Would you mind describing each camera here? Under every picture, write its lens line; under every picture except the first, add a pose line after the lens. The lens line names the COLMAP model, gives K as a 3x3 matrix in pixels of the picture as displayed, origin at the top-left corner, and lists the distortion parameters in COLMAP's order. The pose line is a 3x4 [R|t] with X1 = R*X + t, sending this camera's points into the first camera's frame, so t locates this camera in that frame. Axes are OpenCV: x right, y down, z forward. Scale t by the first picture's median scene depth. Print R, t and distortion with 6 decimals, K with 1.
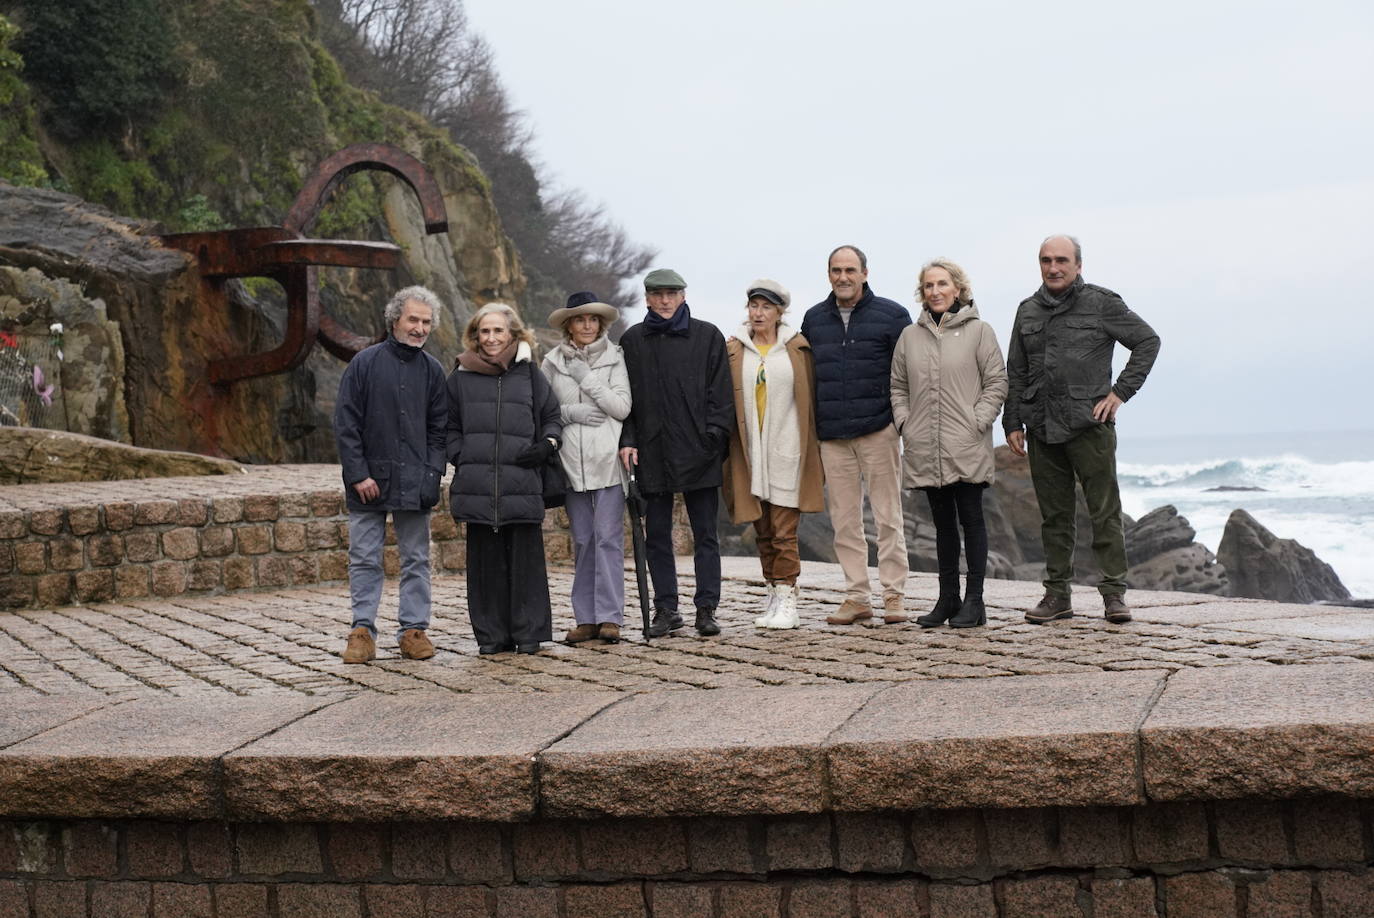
lens RADIAL K [[2474.9, 0, 654.8], [0, 2474.9, 453.9], [0, 0, 1]] dist [0.011931, 0.153141]
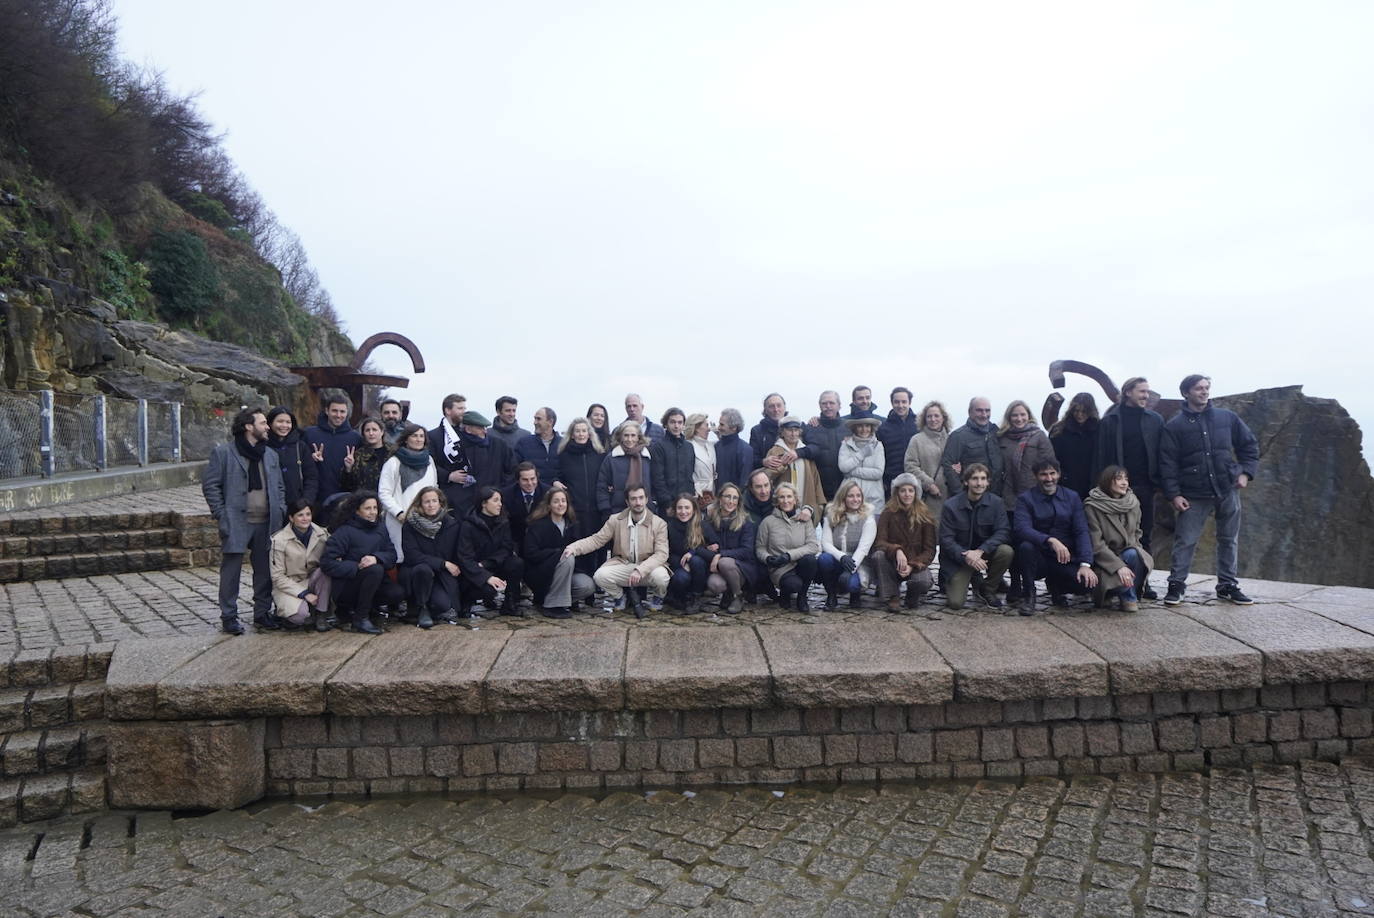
lens RADIAL K [[904.3, 0, 683.0], [0, 904.3, 458.6], [0, 0, 1]] dist [0.012677, 0.003244]
pose [[0.944060, 0.020885, 0.329112, -0.137342], [-0.020359, 0.999780, -0.005045, -0.009732], [-0.329145, -0.001937, 0.944277, 0.116435]]
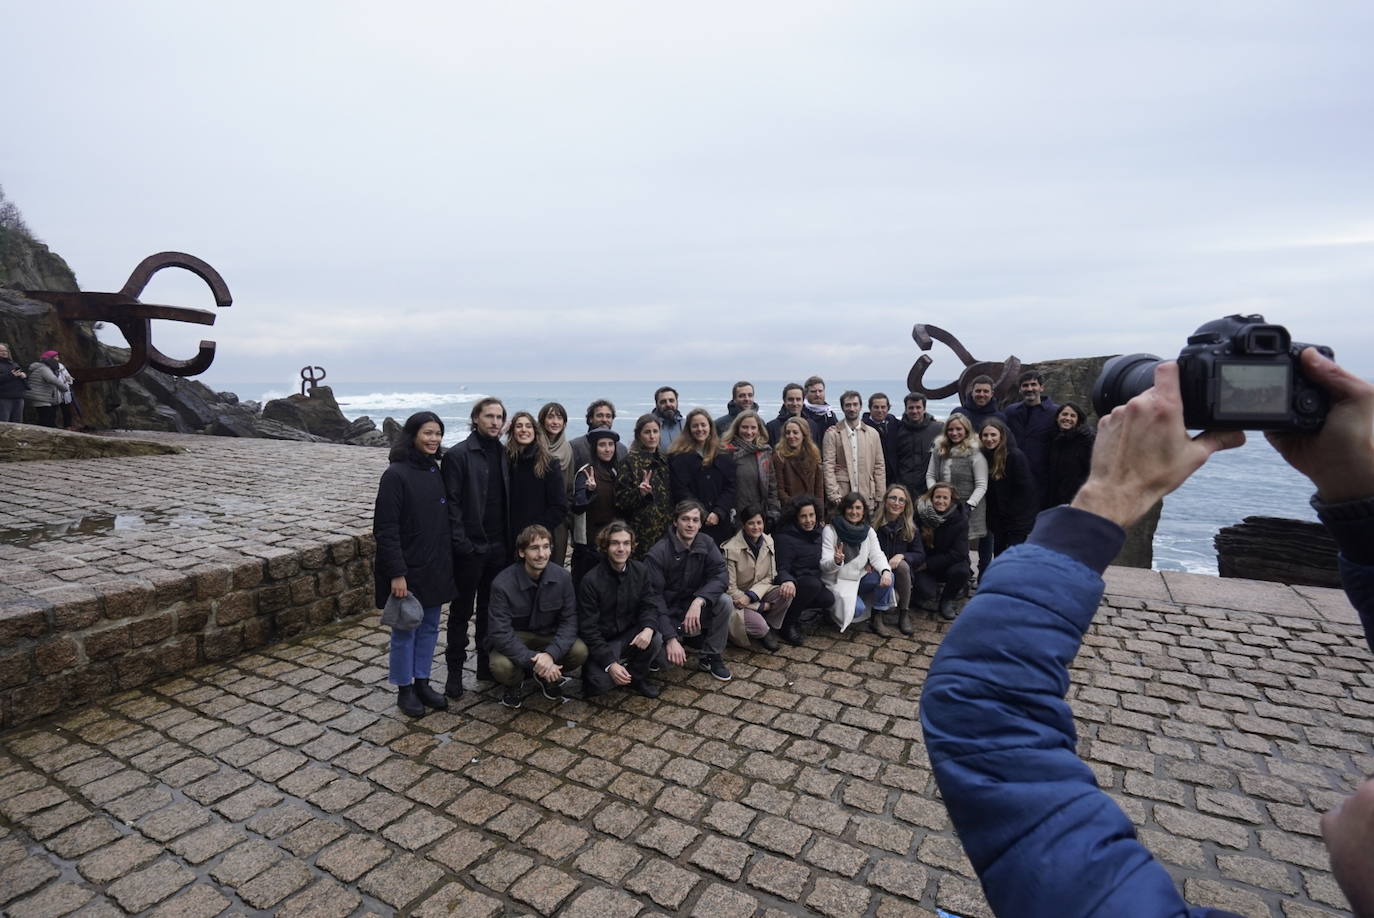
lens RADIAL K [[726.5, 0, 687.0], [0, 726.5, 459.0], [0, 0, 1]] dist [0.002335, 0.001643]
pose [[0.763318, -0.033623, 0.645147, -0.186604], [-0.025604, 0.996286, 0.082217, -0.029126], [-0.645515, -0.079276, 0.759622, 0.354834]]
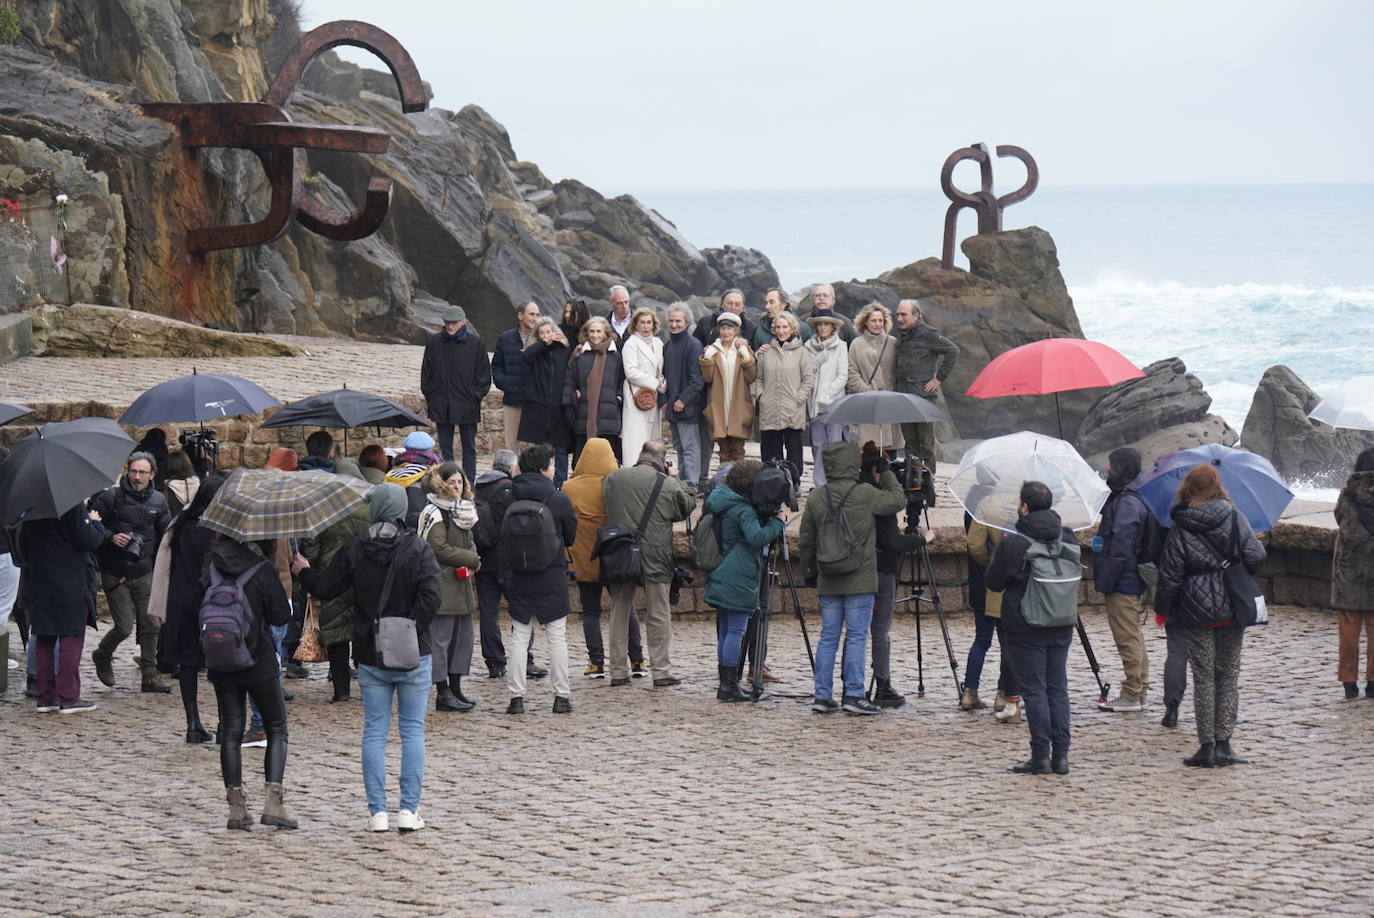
lens RADIAL K [[5016.5, 0, 596.8], [0, 5016.5, 548.4], [0, 0, 1]] dist [0.160117, -0.121771]
pose [[0.996444, 0.027118, 0.079771, -0.179961], [-0.032699, 0.997045, 0.069514, -0.058192], [-0.077651, -0.071875, 0.994386, -1.133620]]
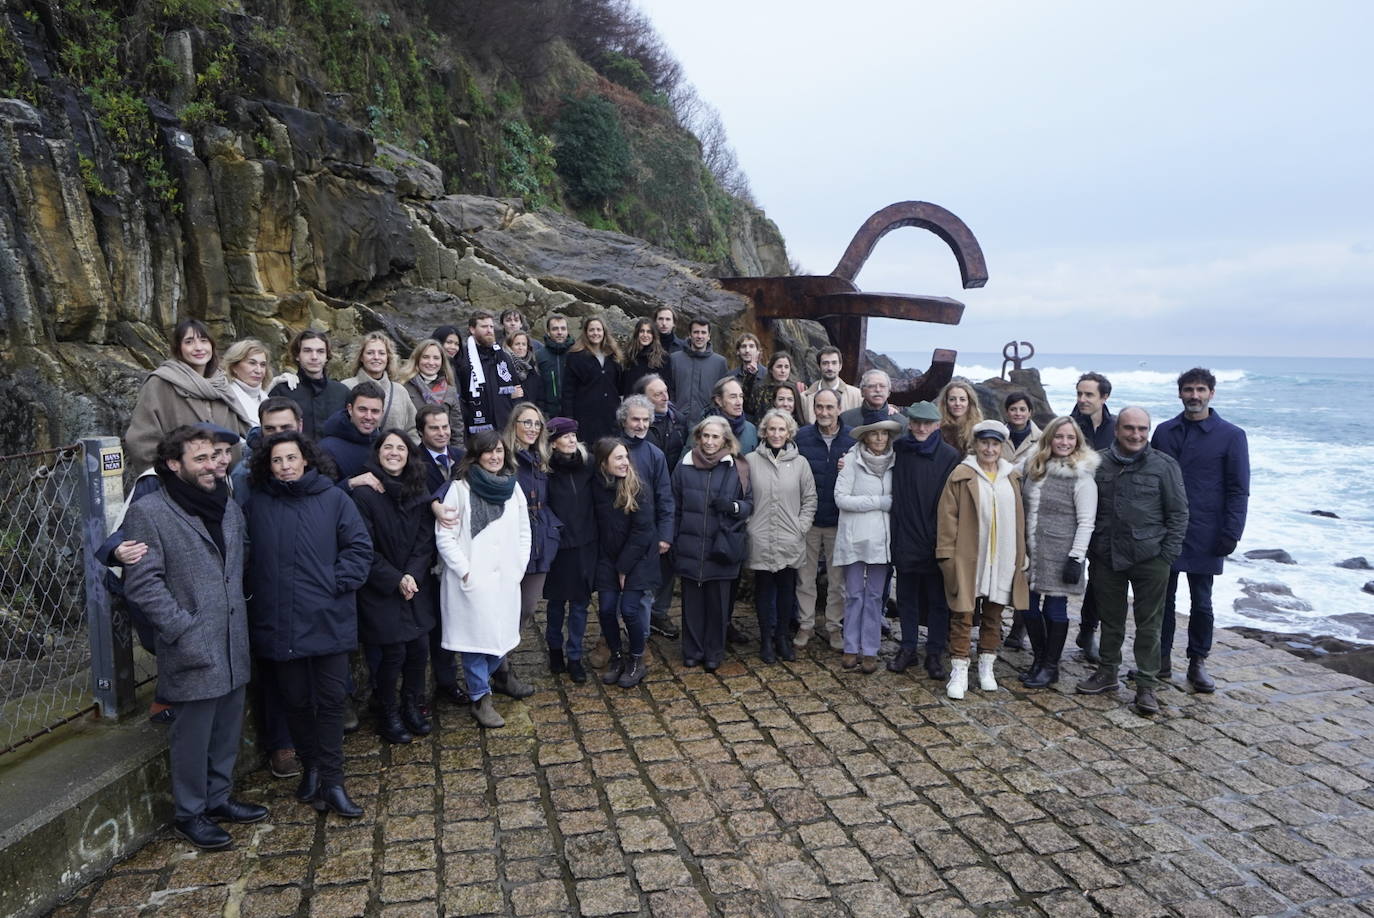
lens RADIAL K [[952.9, 0, 685.6], [0, 952.9, 463.3], [0, 0, 1]] dist [0.004275, -0.003146]
pose [[0.994802, 0.061064, -0.081490, -0.181839], [-0.050715, 0.991045, 0.123526, -0.059976], [0.088303, -0.118751, 0.988990, 0.582802]]
